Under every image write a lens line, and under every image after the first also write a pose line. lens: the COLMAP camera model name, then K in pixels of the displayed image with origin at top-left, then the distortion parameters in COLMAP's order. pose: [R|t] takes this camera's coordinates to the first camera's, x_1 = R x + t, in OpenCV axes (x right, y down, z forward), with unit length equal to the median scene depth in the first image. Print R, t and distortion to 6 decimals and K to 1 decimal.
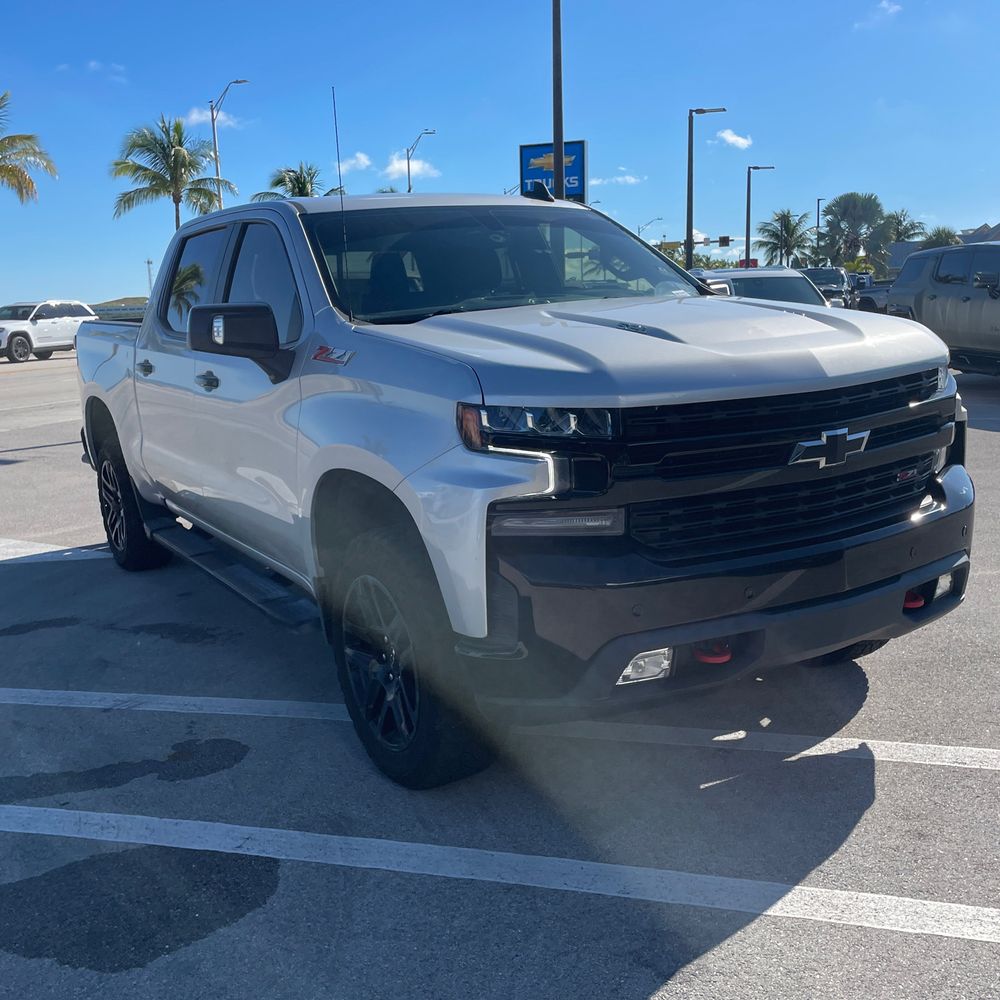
lens RADIAL K [[1130.7, 0, 532.8], [0, 1130.7, 508.3], [0, 0, 1]] dist [0.032617, 0.000000]
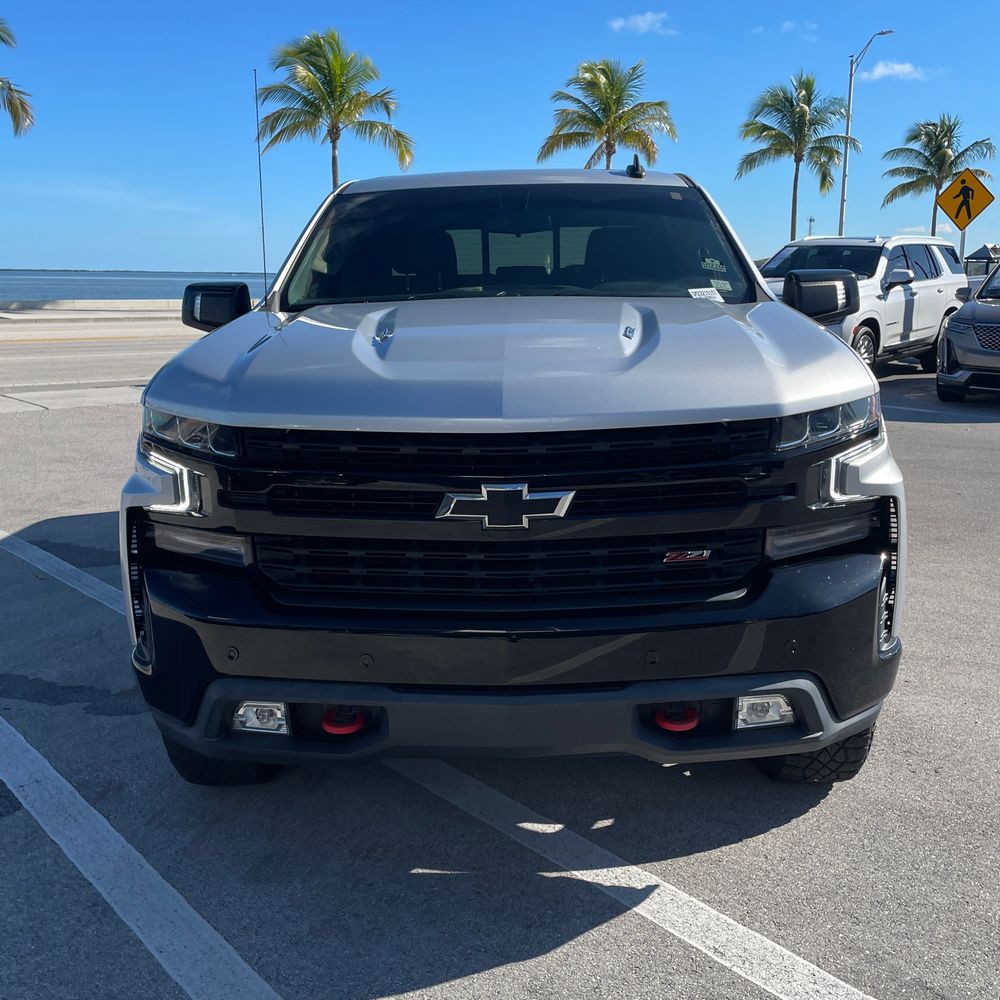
lens RADIAL K [[1130.7, 0, 508.9], [0, 1130.7, 504.9], [0, 0, 1]] dist [0.032617, 0.000000]
pose [[0.834924, 0.149792, -0.529589, 0.548275], [-0.132526, 0.988655, 0.070702, -0.088367], [0.534171, 0.011153, 0.845303, 0.267363]]
